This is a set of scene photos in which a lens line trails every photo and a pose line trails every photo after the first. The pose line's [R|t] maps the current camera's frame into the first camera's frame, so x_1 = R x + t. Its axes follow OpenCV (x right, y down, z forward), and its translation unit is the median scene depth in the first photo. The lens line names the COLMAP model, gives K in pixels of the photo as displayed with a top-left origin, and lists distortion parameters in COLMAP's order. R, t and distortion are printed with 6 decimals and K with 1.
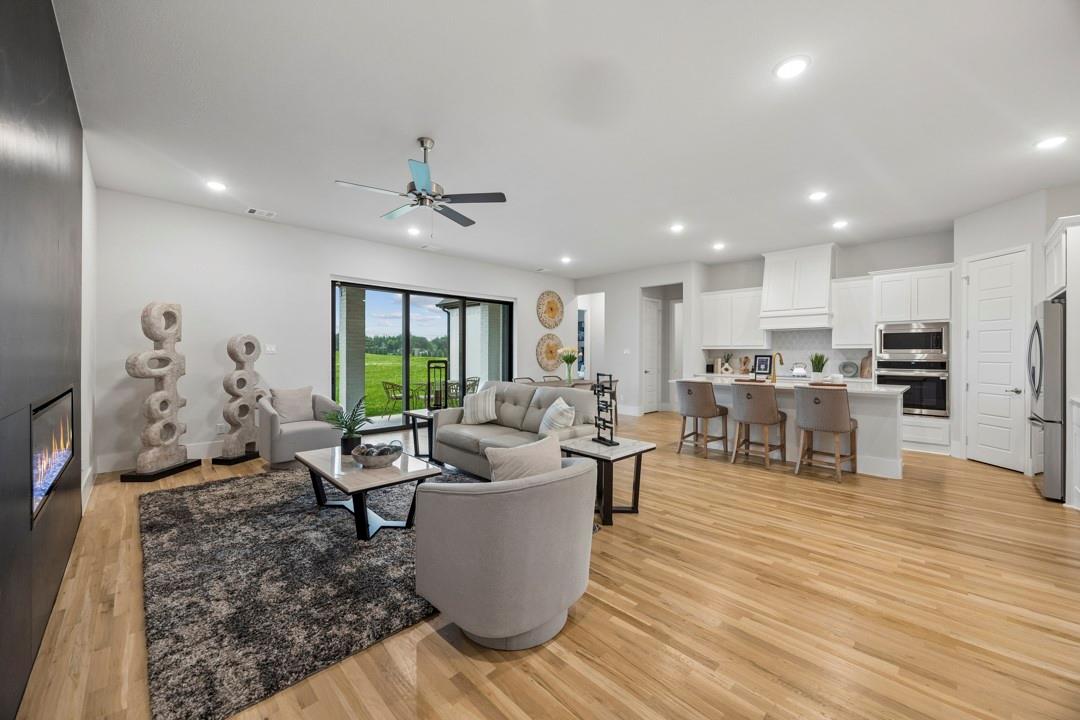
lens RADIAL K [[411.2, 0, 543.9], [0, 411.2, 355.5], [0, 0, 1]] dist [-0.001833, -0.000224]
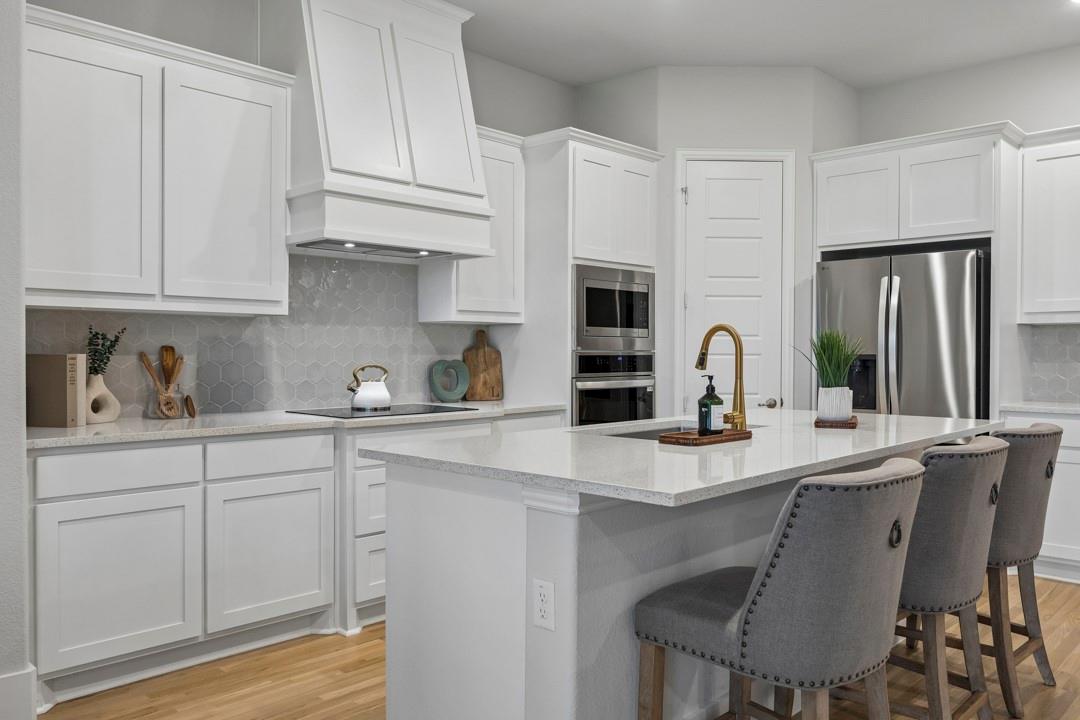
lens RADIAL K [[828.0, 0, 541.2], [0, 828.0, 357.0], [0, 0, 1]] dist [-0.001201, 0.000129]
pose [[-0.028542, -0.010450, 0.999538, 0.008616], [0.001695, 0.999943, 0.010502, 0.006285], [-0.999591, 0.001994, -0.028523, 1.008726]]
